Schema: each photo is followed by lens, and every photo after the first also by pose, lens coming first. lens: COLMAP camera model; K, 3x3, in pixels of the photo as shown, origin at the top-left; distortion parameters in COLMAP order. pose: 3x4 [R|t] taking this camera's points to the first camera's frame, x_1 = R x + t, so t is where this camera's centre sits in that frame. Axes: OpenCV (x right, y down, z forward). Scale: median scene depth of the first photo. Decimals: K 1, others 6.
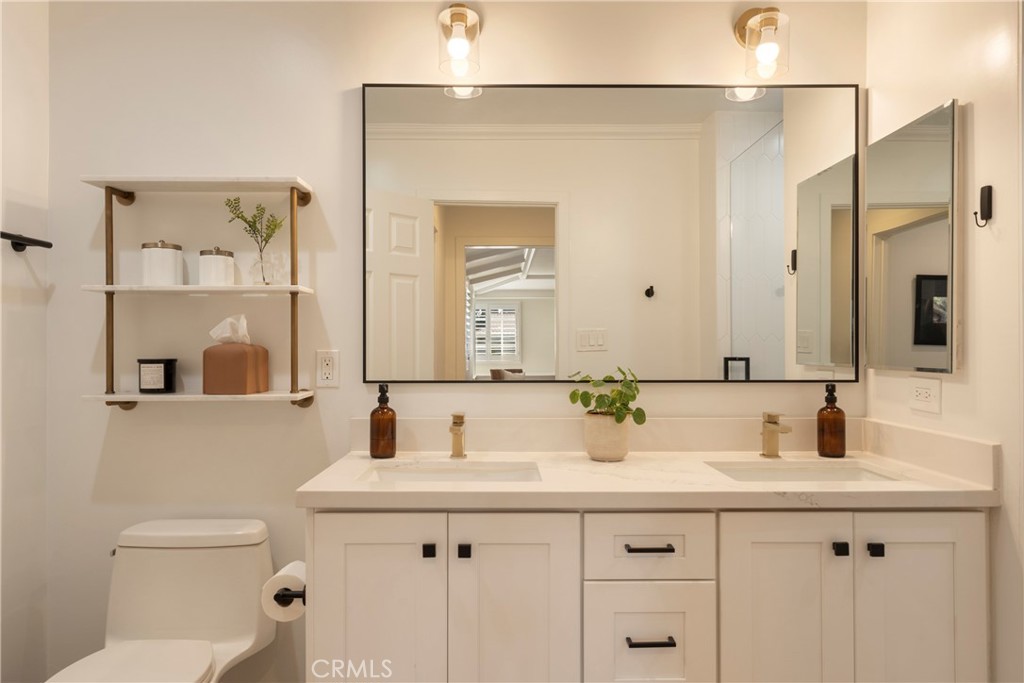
lens RADIAL K [[680.5, 0, 510.9], [0, 680.5, 346.8], [0, 0, 1]] dist [0.000574, -0.001519]
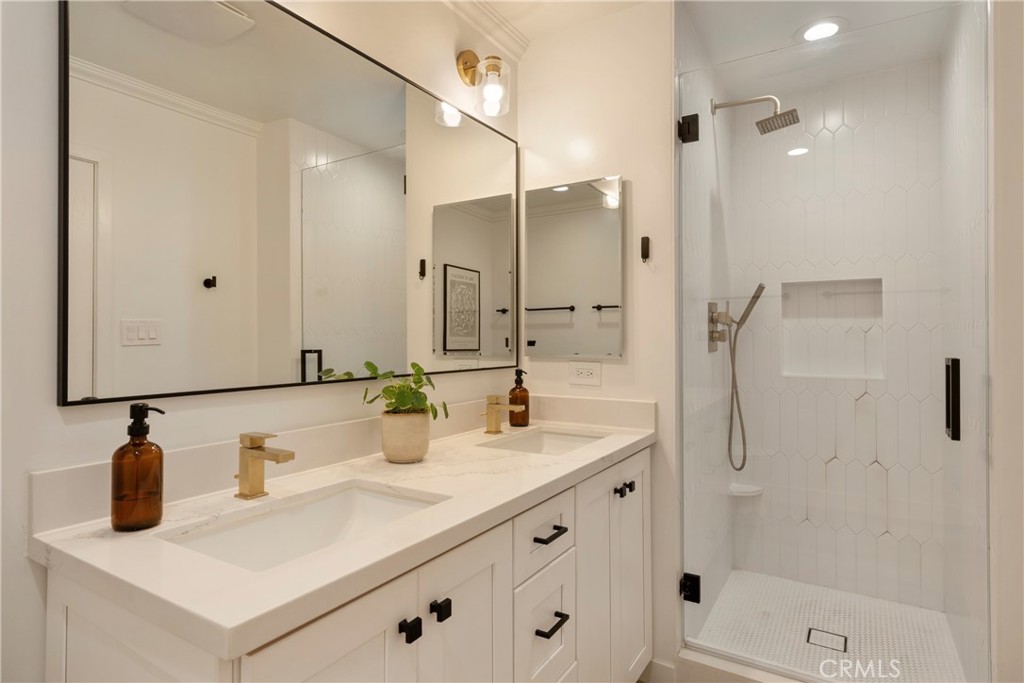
lens RADIAL K [[549.0, 0, 512.0], [0, 549.0, 341.5], [0, 0, 1]] dist [-0.049842, -0.000037]
pose [[0.528644, -0.003304, 0.848837, -0.412863], [0.000687, 0.999994, 0.003465, -0.001247], [-0.848843, -0.001248, 0.528643, 0.472678]]
